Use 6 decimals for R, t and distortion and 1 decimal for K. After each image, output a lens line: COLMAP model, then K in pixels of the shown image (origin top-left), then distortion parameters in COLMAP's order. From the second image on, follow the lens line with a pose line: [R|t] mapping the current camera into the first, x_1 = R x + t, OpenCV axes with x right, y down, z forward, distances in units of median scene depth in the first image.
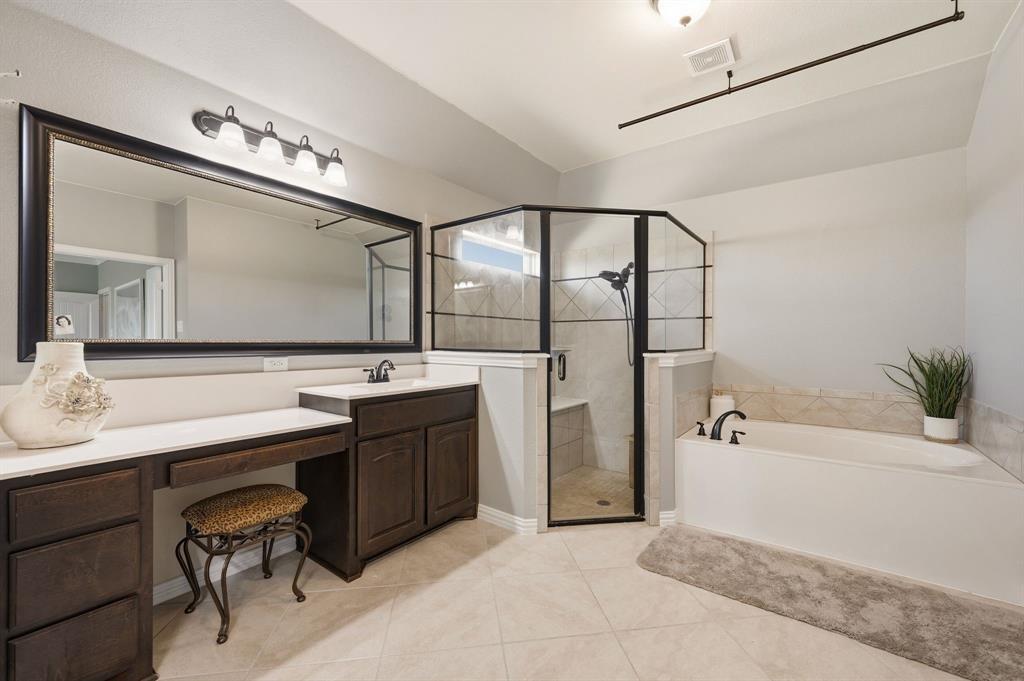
lens RADIAL K [[412.2, 0, 512.2], [0, 412.2, 331.7], [0, 0, 1]] dist [-0.000446, 0.000023]
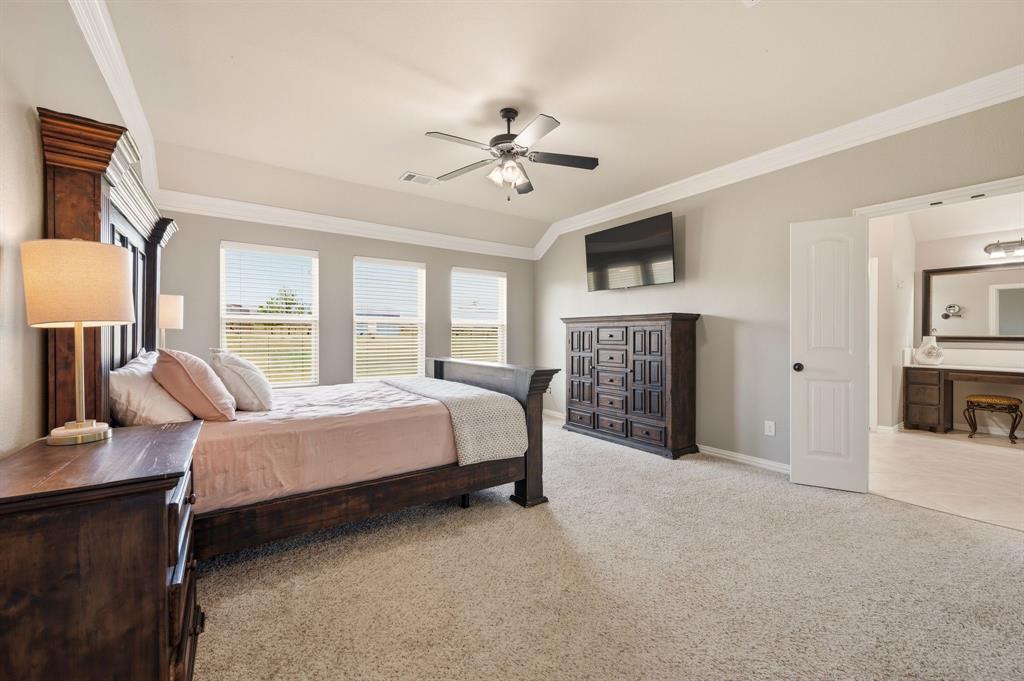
lens RADIAL K [[412.2, 0, 512.2], [0, 412.2, 331.7], [0, 0, 1]] dist [-0.000446, 0.000023]
pose [[-0.306246, -0.003751, -0.951945, 3.264270], [0.005008, 0.999972, -0.005551, -0.015584], [0.951939, -0.006468, -0.306218, -1.289692]]
